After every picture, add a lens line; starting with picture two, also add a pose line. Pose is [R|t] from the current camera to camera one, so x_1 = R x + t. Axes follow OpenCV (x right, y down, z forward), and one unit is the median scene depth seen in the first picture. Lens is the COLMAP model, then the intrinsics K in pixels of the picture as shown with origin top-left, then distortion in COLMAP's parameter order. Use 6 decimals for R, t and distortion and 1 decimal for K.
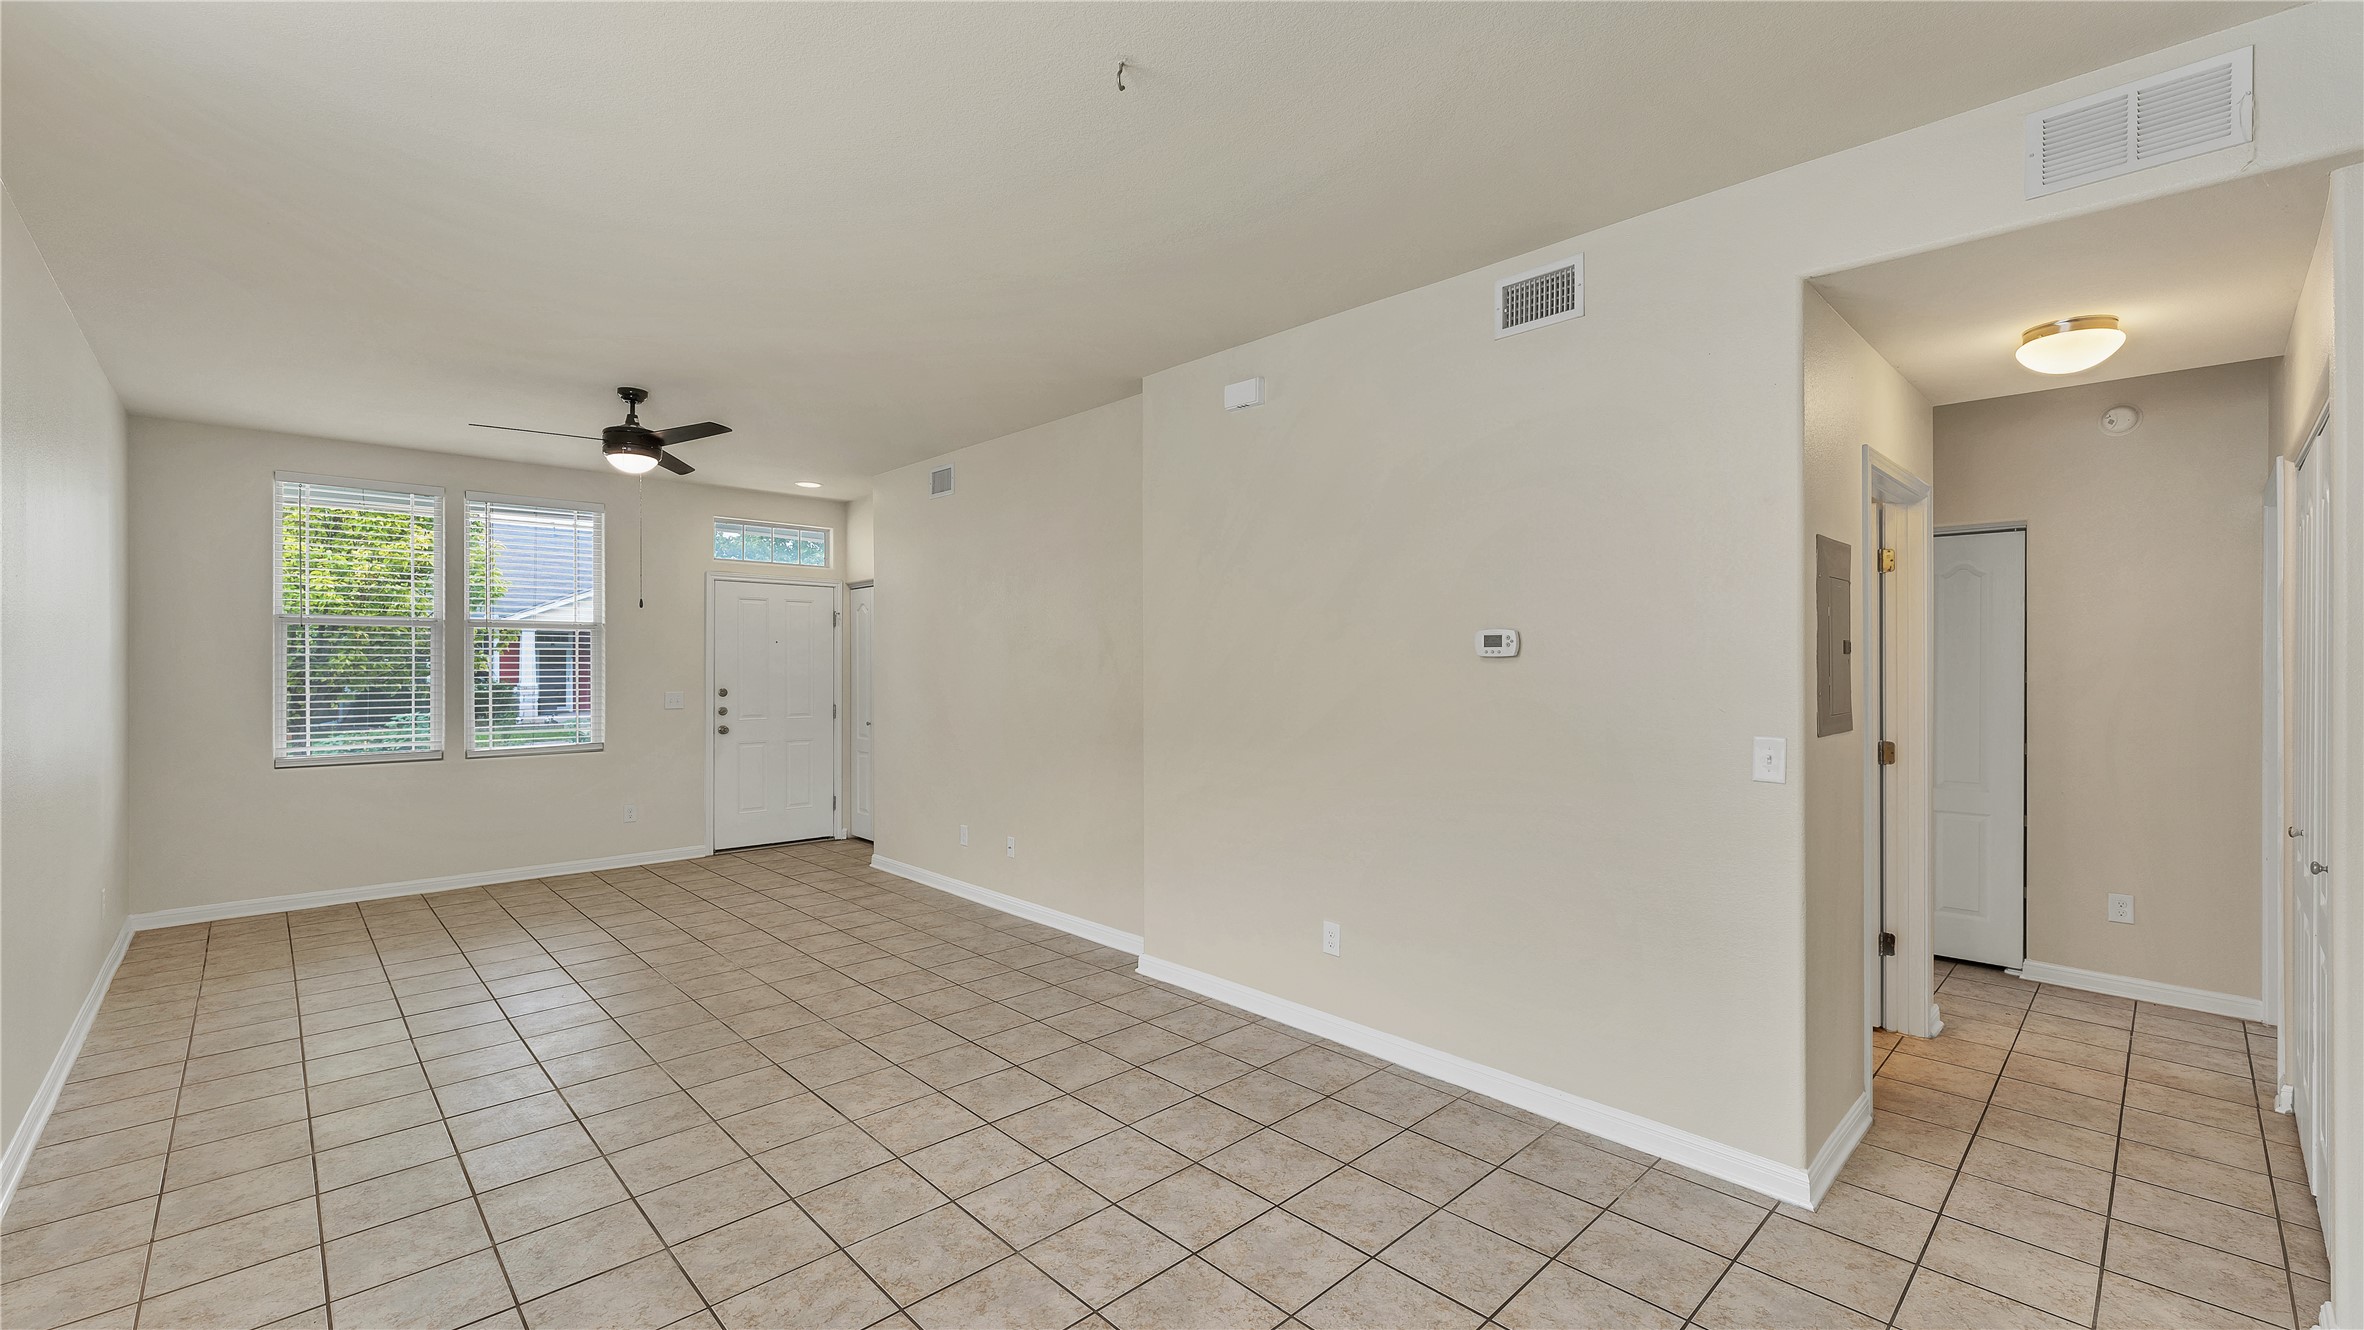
lens RADIAL K [[972.9, 0, 1199.0], [0, 972.9, 664.4], [0, 0, 1]] dist [0.001515, 0.001988]
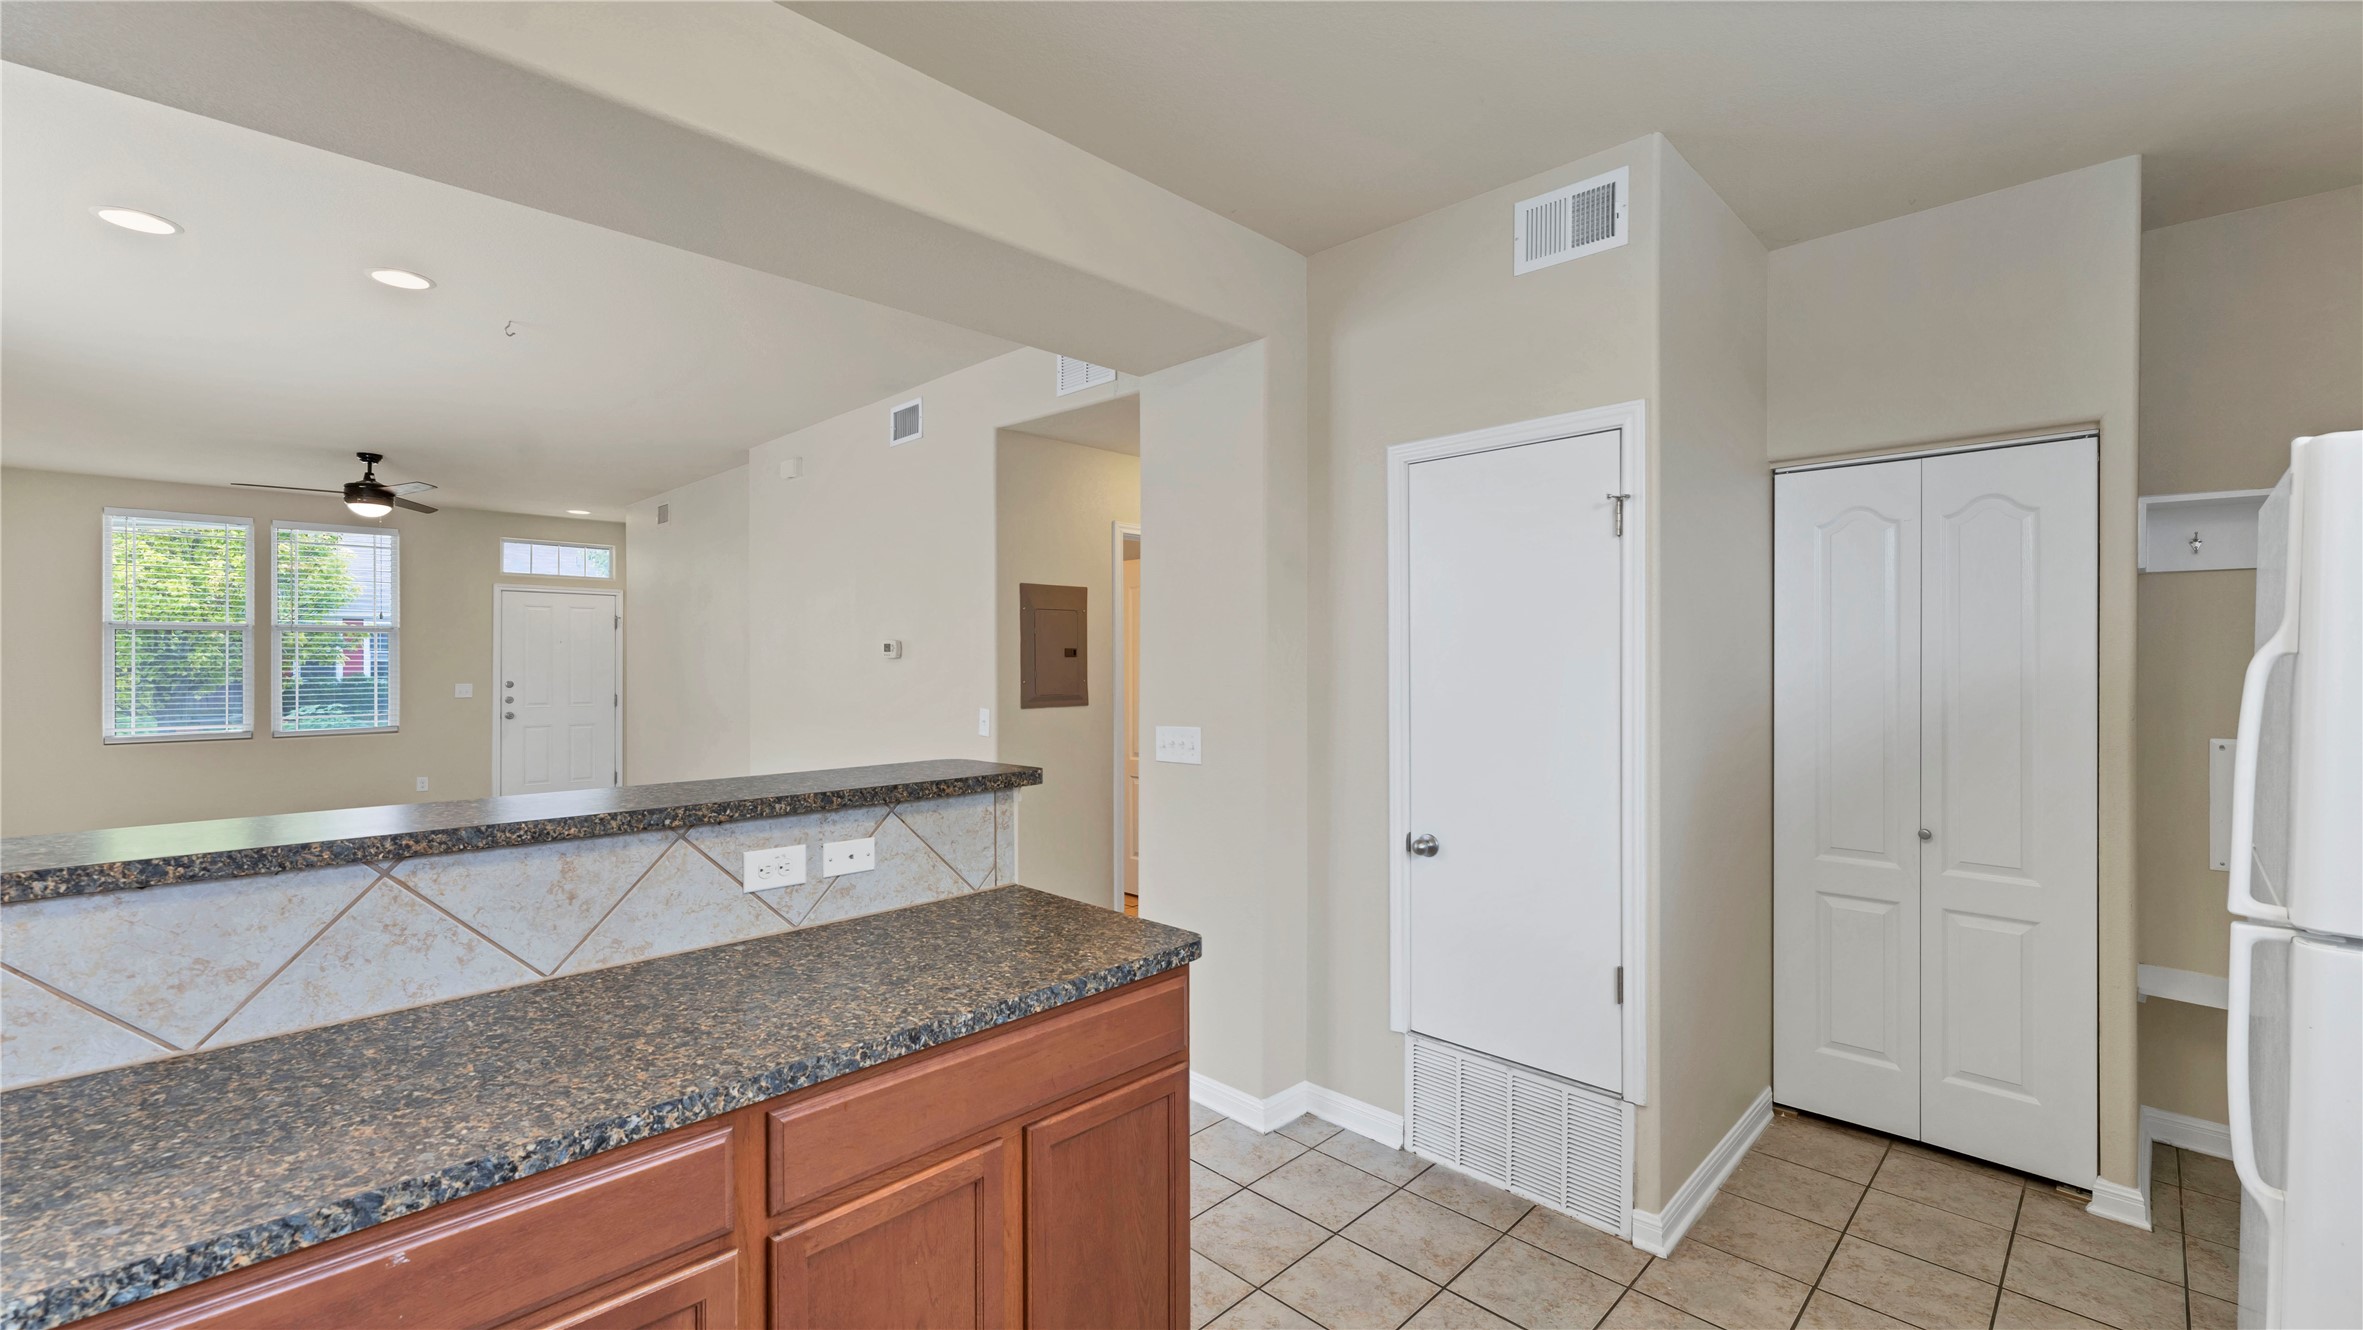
lens RADIAL K [[972.5, 0, 1181.2], [0, 972.5, 658.7], [0, 0, 1]] dist [0.001515, 0.001988]
pose [[0.999655, 0.000827, 0.026234, 0.450304], [-0.000777, 0.999998, -0.001941, -0.002159], [-0.026235, 0.001920, 0.999654, -0.324870]]
